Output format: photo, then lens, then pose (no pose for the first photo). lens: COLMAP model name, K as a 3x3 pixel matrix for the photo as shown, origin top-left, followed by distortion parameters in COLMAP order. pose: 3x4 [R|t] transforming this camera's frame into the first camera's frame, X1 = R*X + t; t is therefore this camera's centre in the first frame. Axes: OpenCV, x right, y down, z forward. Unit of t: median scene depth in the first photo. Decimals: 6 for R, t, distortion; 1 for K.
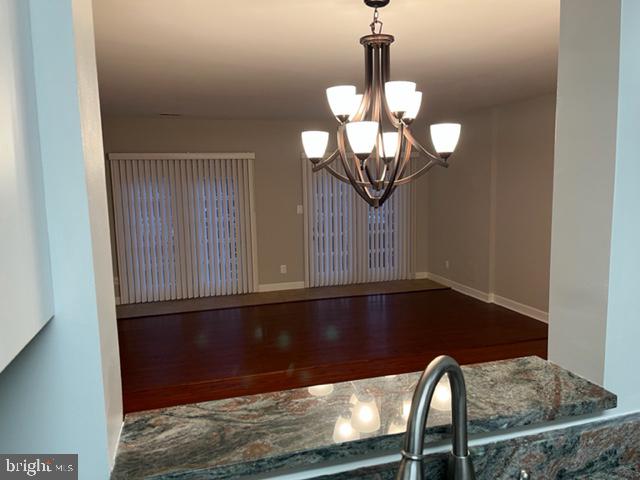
lens RADIAL K [[488.7, 0, 320.3], [0, 488.7, 237.1], [0, 0, 1]] dist [0.067105, -0.089998]
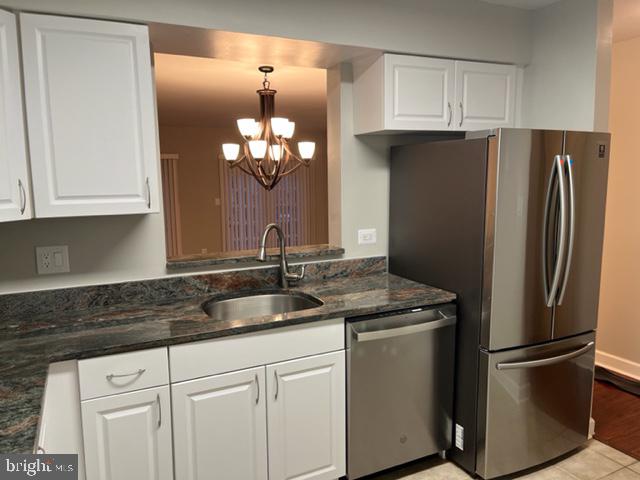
lens RADIAL K [[488.7, 0, 314.5], [0, 488.7, 241.5], [0, 0, 1]] dist [0.067105, -0.089998]
pose [[0.987267, -0.015067, 0.158355, 0.000237], [0.013922, 0.999868, 0.008341, 0.107171], [-0.158460, -0.006031, 0.987347, -0.708570]]
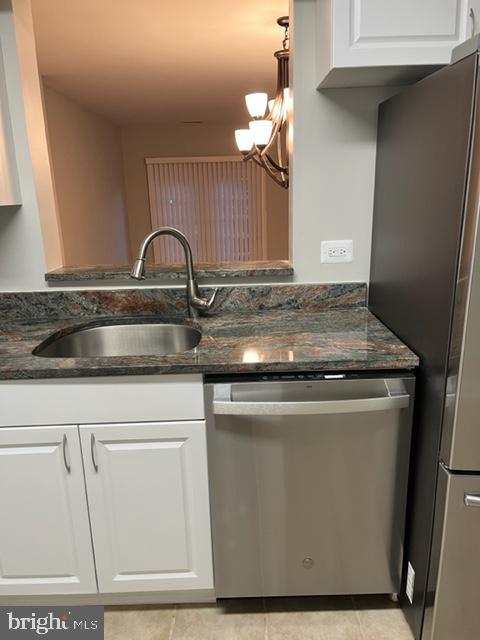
lens RADIAL K [[488.7, 0, 240.3], [0, 488.7, 324.1], [0, 0, 1]] dist [0.067105, -0.089998]
pose [[0.959309, 0.068036, -0.274038, 0.394676], [-0.026142, 0.987769, 0.153720, 0.104873], [0.281145, -0.140301, 0.949354, -0.366747]]
